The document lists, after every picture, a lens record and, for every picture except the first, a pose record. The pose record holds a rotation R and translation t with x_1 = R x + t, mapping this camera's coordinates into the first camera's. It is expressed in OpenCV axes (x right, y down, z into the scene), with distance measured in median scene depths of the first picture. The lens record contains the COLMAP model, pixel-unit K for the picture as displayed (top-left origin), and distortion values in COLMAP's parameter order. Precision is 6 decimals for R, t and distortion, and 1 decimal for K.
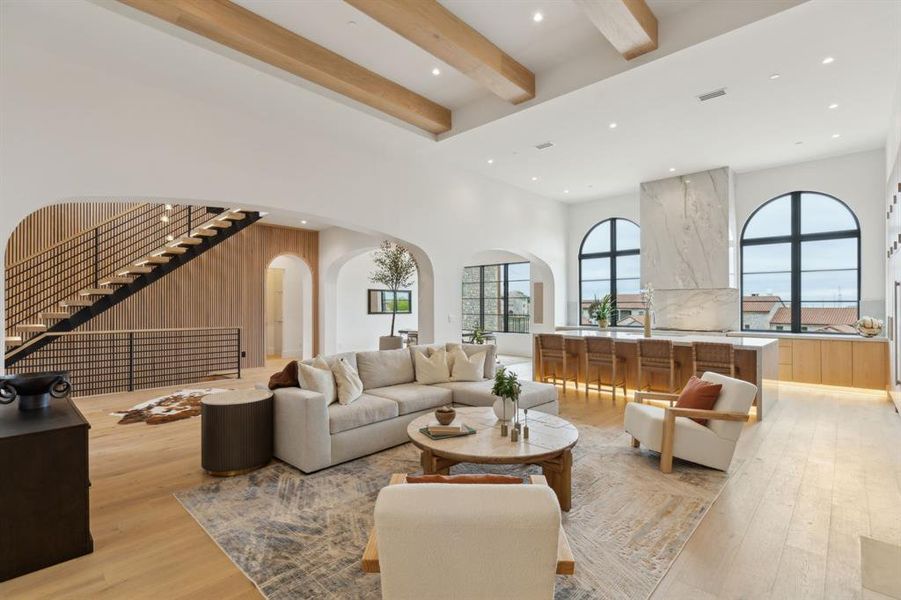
lens RADIAL K [[423.7, 0, 452.7], [0, 423.7, 304.1], [0, 0, 1]] dist [-0.000948, -0.000140]
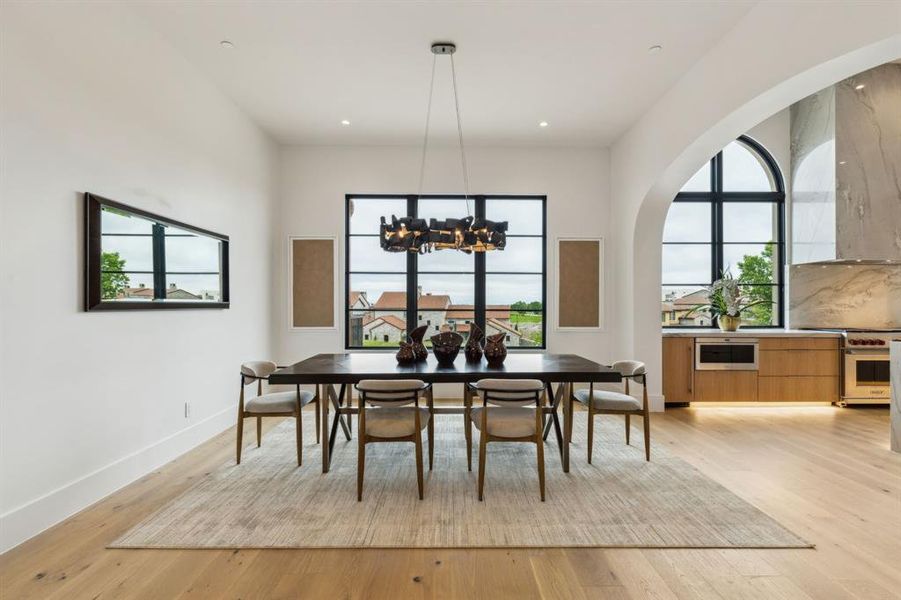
lens RADIAL K [[407.5, 0, 448.4], [0, 407.5, 304.0], [0, 0, 1]] dist [-0.005539, 0.000080]
pose [[0.728248, 0.001932, 0.685311, -0.304780], [-0.005675, 0.999979, 0.003212, 0.027597], [-0.685290, -0.006228, 0.728244, 1.074348]]
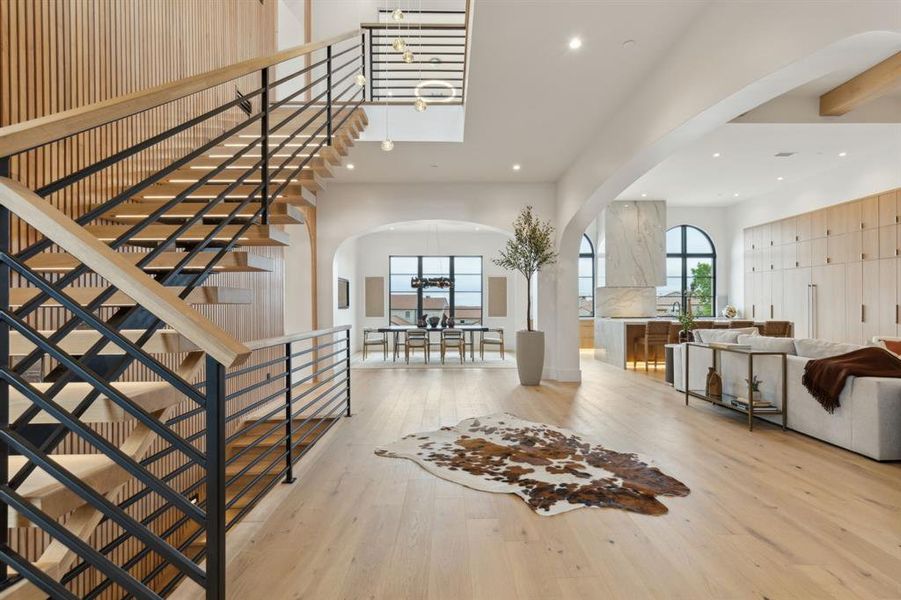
lens RADIAL K [[407.5, 0, 443.7], [0, 407.5, 306.1], [0, 0, 1]] dist [-0.005539, 0.000080]
pose [[0.731342, 0.000889, 0.682010, -0.801966], [-0.003485, 0.999991, 0.002433, 0.025596], [-0.682002, -0.004157, 0.731339, 0.501571]]
